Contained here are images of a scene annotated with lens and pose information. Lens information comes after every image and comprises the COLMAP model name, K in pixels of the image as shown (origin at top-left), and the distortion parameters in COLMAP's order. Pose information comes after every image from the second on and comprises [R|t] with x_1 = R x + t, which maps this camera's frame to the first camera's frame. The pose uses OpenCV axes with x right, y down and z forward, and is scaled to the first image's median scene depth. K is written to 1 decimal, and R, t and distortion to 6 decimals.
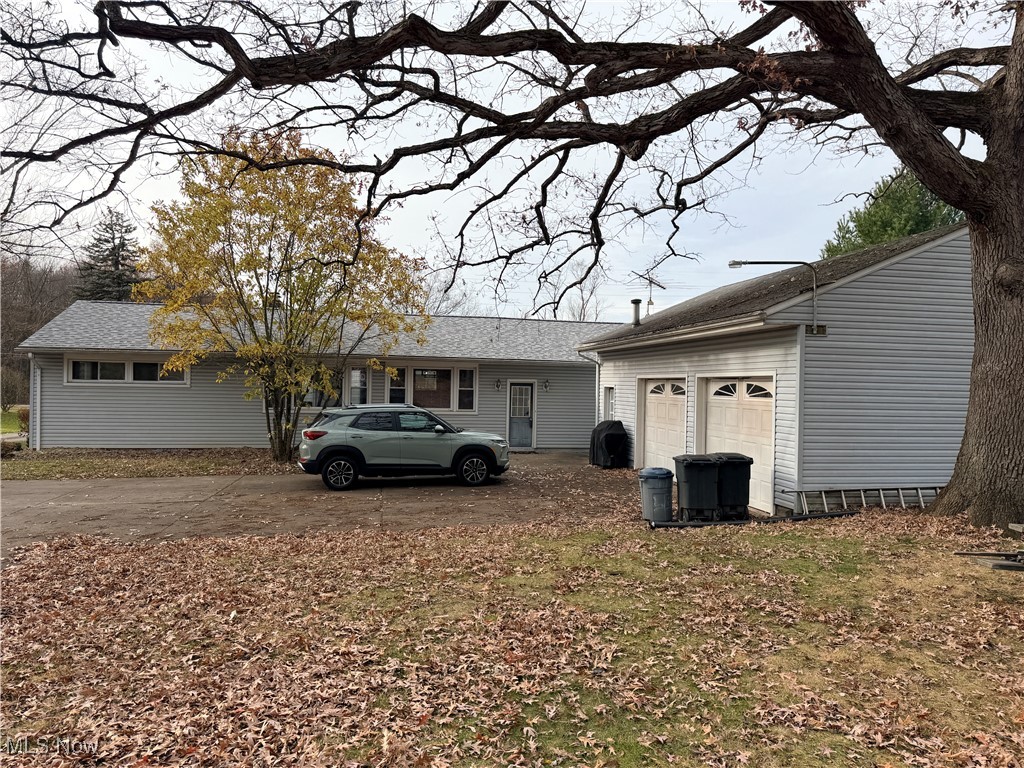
lens RADIAL K [[735.7, 0, 512.5], [0, 735.7, 385.0], [0, 0, 1]] dist [0.011740, -0.005749]
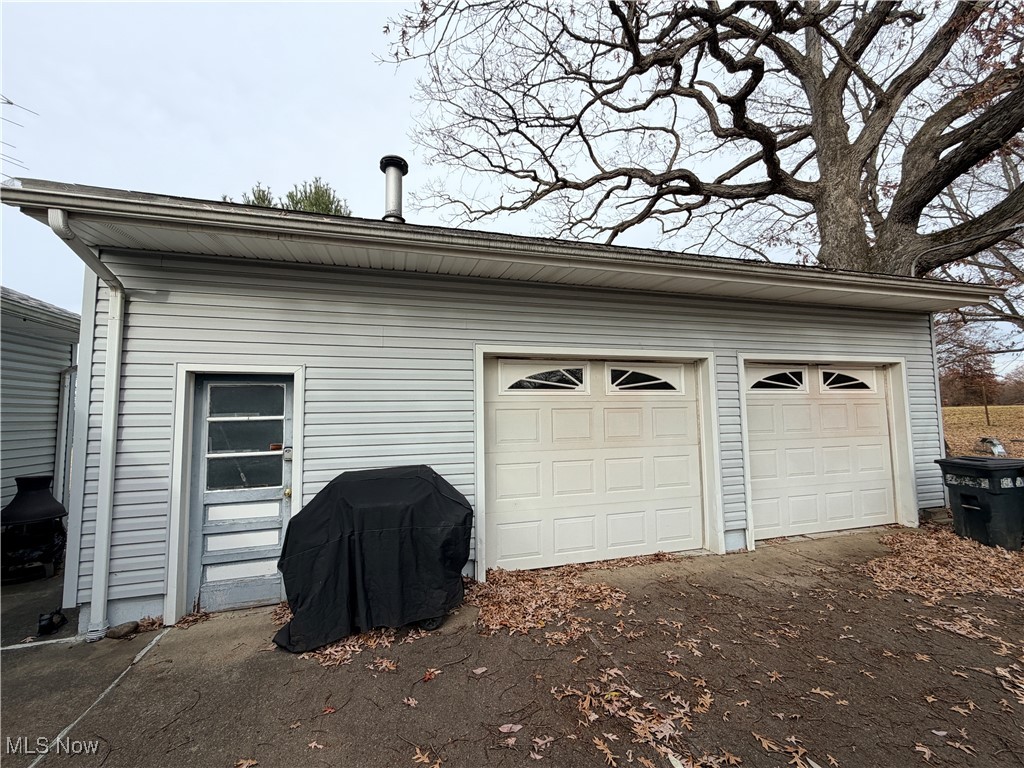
lens RADIAL K [[411.2, 0, 512.7], [0, 411.2, 383.4], [0, 0, 1]] dist [-0.000278, -0.000011]
pose [[-0.113406, -0.024434, 0.993248, -0.053945], [-0.008858, 0.999683, 0.023581, 0.002634], [-0.993509, -0.006124, -0.113586, 1.201606]]
